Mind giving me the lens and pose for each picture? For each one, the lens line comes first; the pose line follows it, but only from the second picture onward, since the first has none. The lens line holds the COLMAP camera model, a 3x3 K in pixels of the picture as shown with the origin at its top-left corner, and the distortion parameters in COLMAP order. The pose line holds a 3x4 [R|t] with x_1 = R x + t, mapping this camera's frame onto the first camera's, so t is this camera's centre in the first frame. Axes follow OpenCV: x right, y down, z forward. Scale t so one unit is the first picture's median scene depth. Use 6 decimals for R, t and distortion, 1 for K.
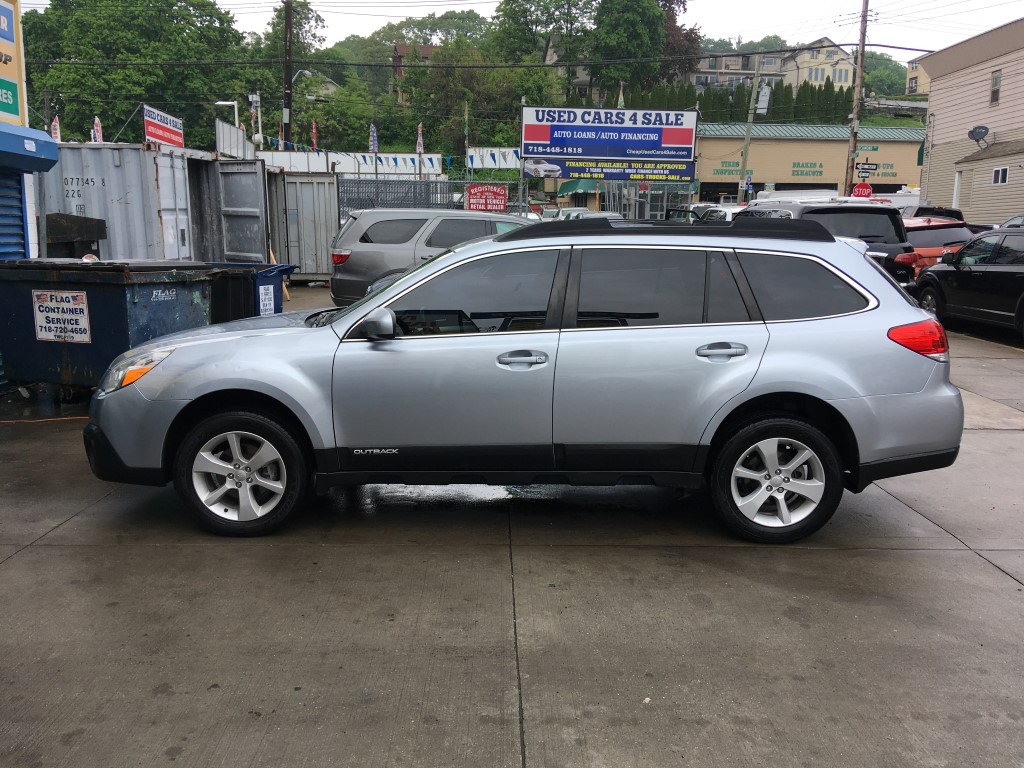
lens RADIAL K [[873.2, 0, 509.5], [0, 873.2, 384.0], [0, 0, 1]] dist [0.113792, -0.170814]
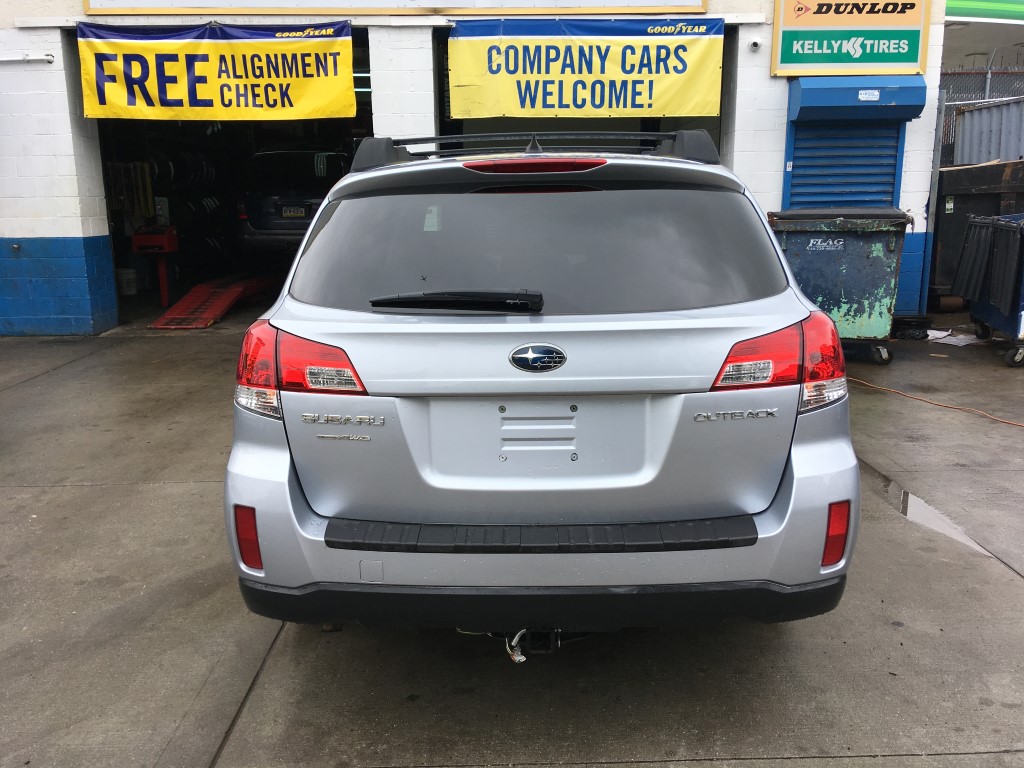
lens RADIAL K [[873.2, 0, 512.6], [0, 873.2, 390.7], [0, 0, 1]] dist [0.113792, -0.170814]
pose [[-0.036082, 0.207272, -0.977618, 1.087234], [-0.151367, 0.965835, 0.210361, -0.181208], [0.987819, 0.155570, -0.003475, 1.281590]]
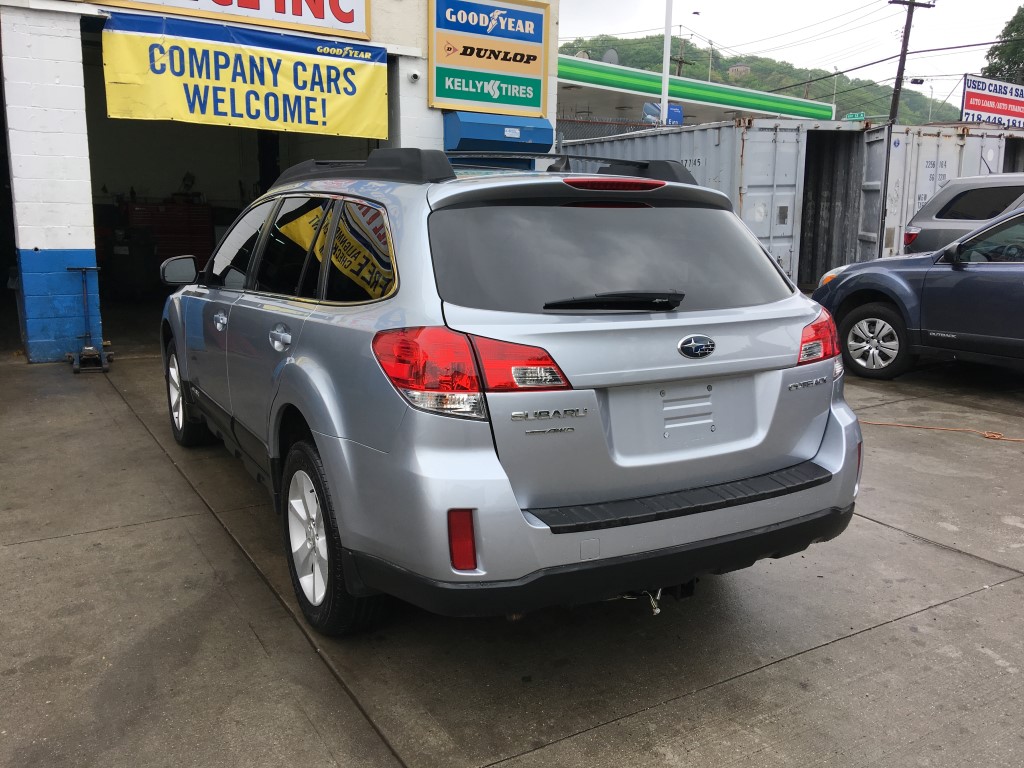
lens RADIAL K [[873.2, 0, 519.5], [0, 873.2, 391.6], [0, 0, 1]] dist [0.113792, -0.170814]
pose [[0.485655, 0.169933, -0.857474, 1.049817], [-0.154954, 0.982124, 0.106874, -0.107779], [0.860307, 0.080965, 0.503306, 0.870291]]
